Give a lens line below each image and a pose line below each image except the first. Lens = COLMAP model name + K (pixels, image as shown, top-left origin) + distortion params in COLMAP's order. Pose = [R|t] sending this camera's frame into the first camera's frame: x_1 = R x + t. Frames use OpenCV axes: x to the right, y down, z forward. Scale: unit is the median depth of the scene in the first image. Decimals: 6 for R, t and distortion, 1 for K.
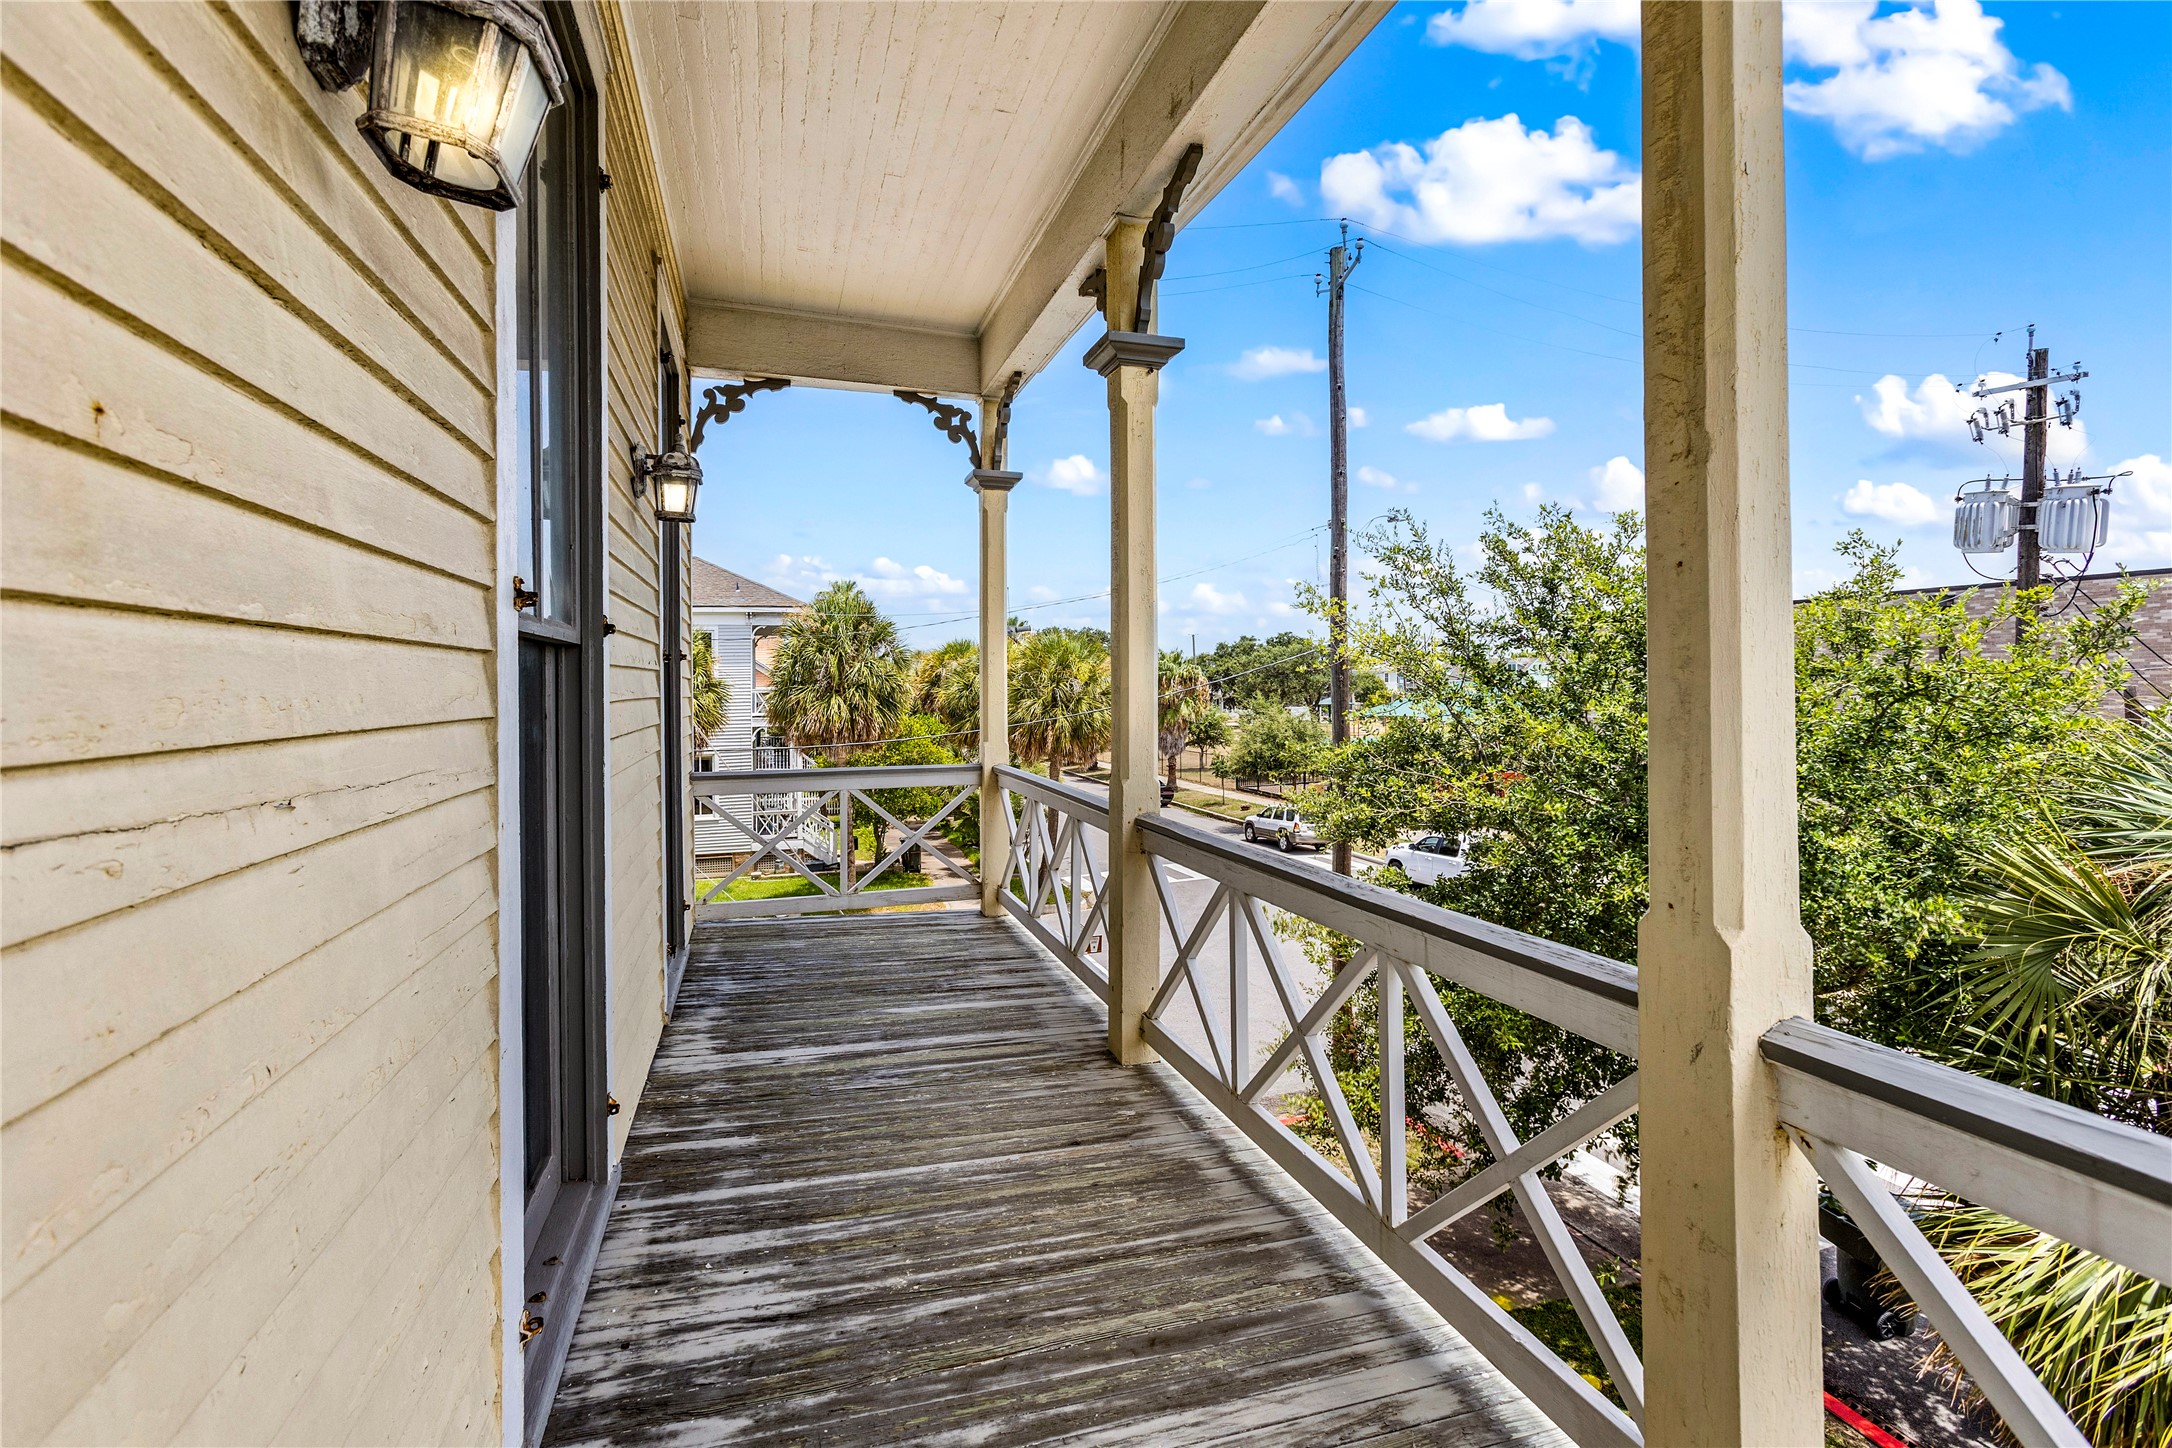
lens RADIAL K [[992.2, 0, 1080.4], [0, 992.2, 706.3], [0, 0, 1]] dist [0.000752, 0.001191]
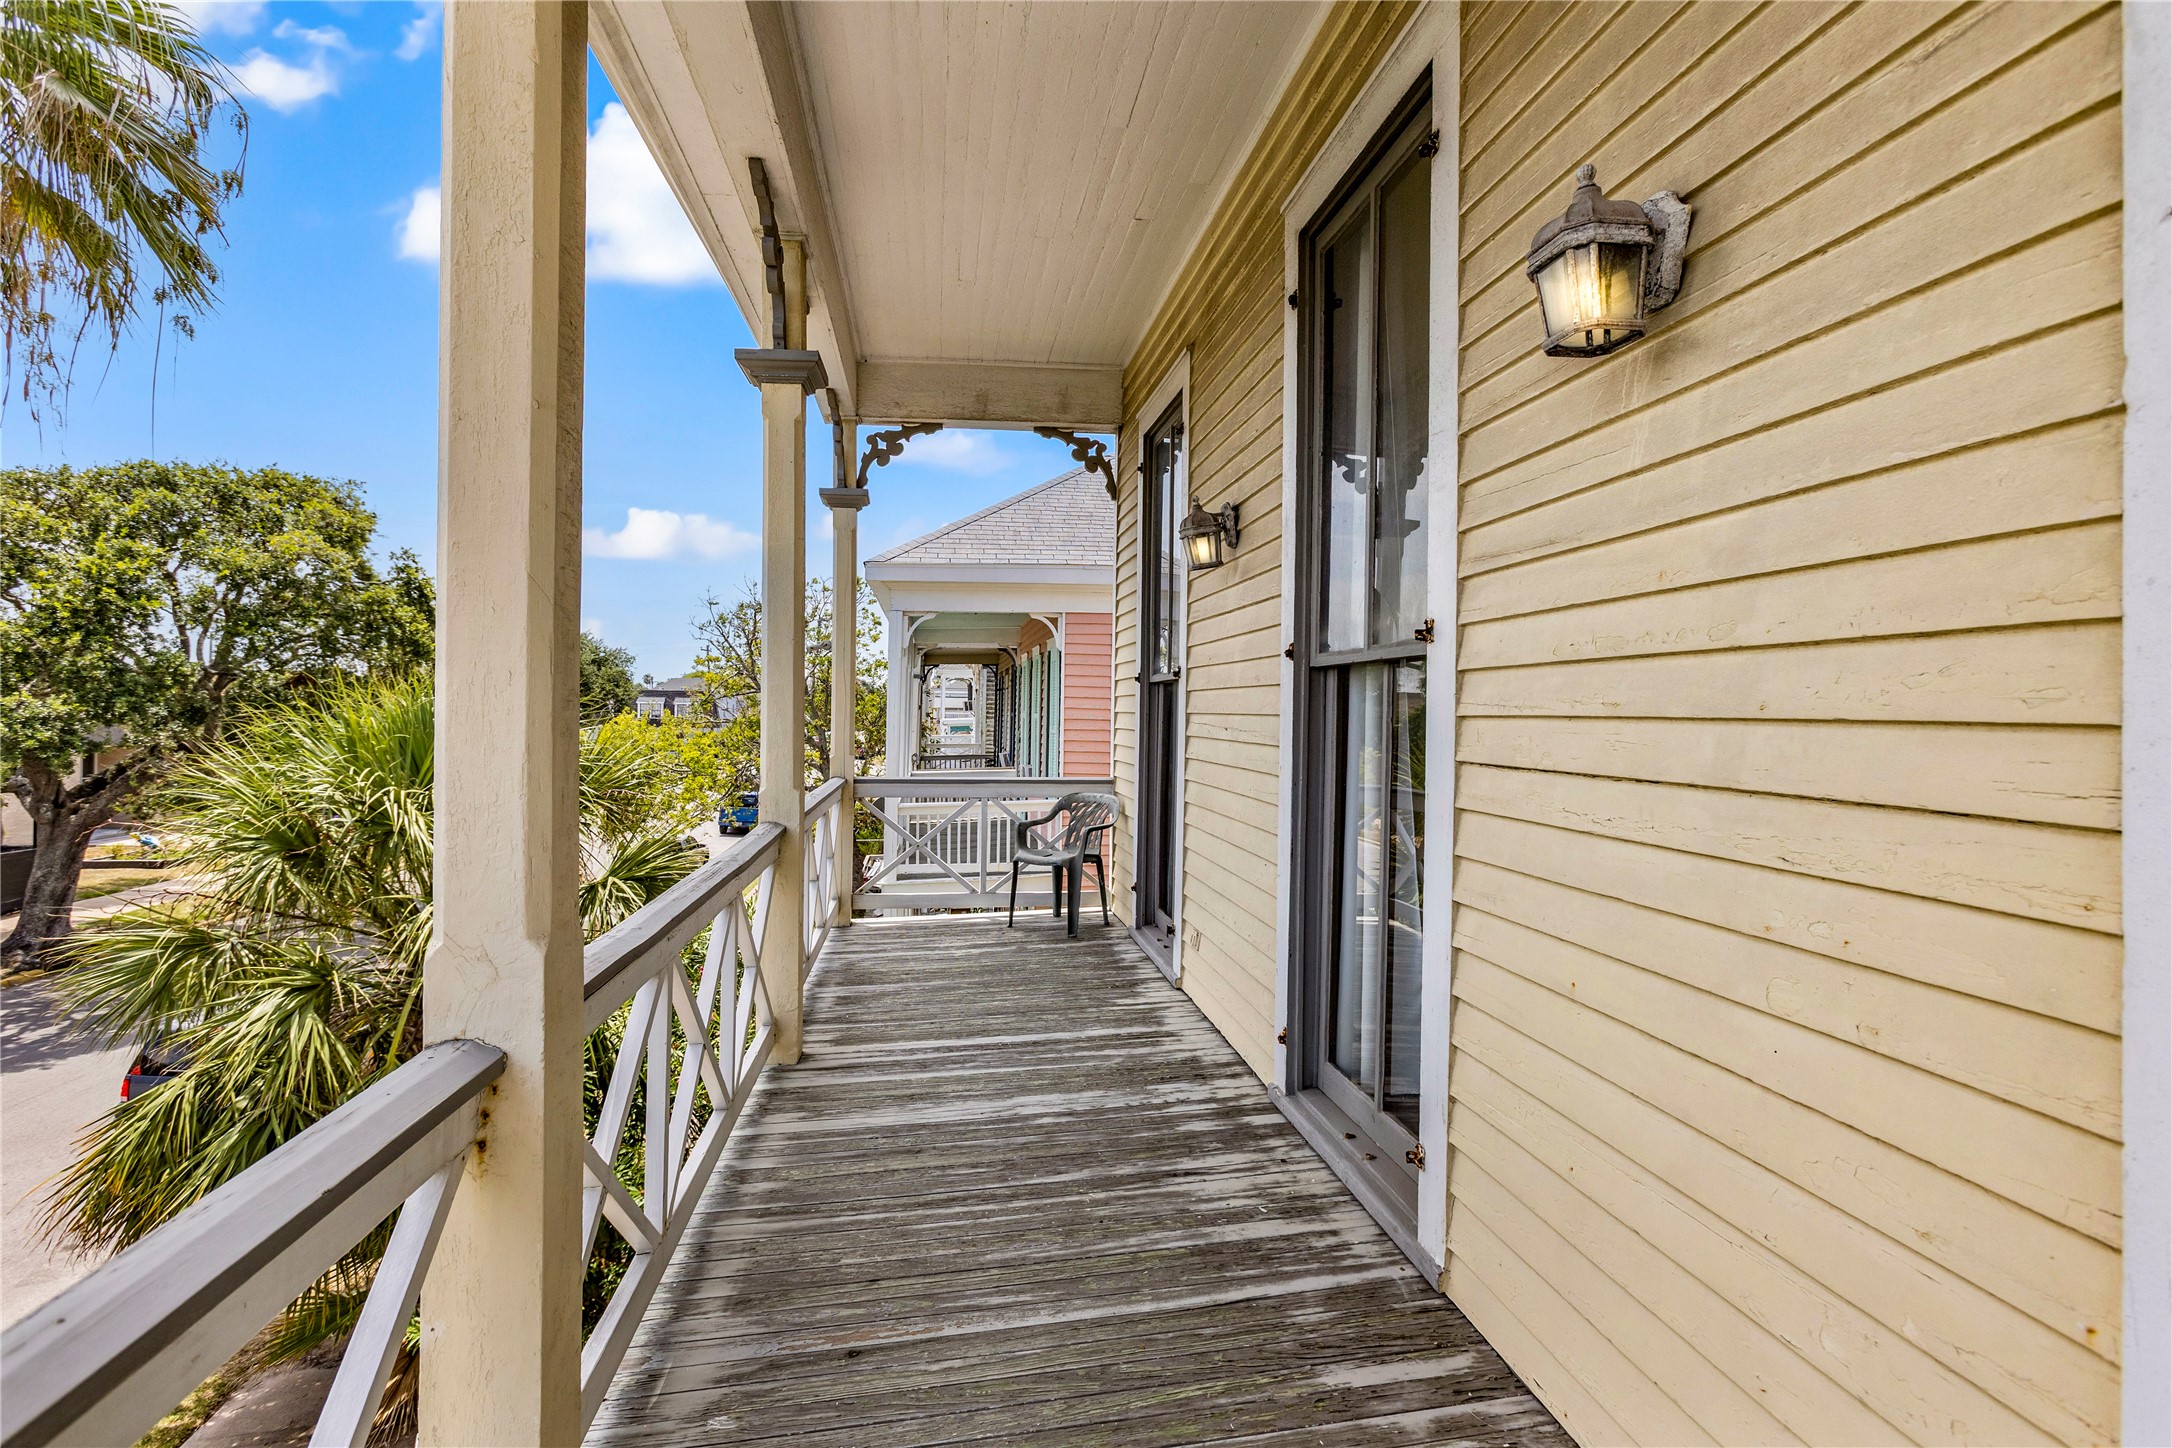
lens RADIAL K [[992.2, 0, 1093.8], [0, 992.2, 711.9], [0, 0, 1]] dist [0.000752, 0.001191]
pose [[-0.989131, -0.001732, 0.147027, -0.337443], [0.001632, 0.999740, 0.022754, -0.024255], [-0.147028, 0.022747, -0.988871, 2.056933]]
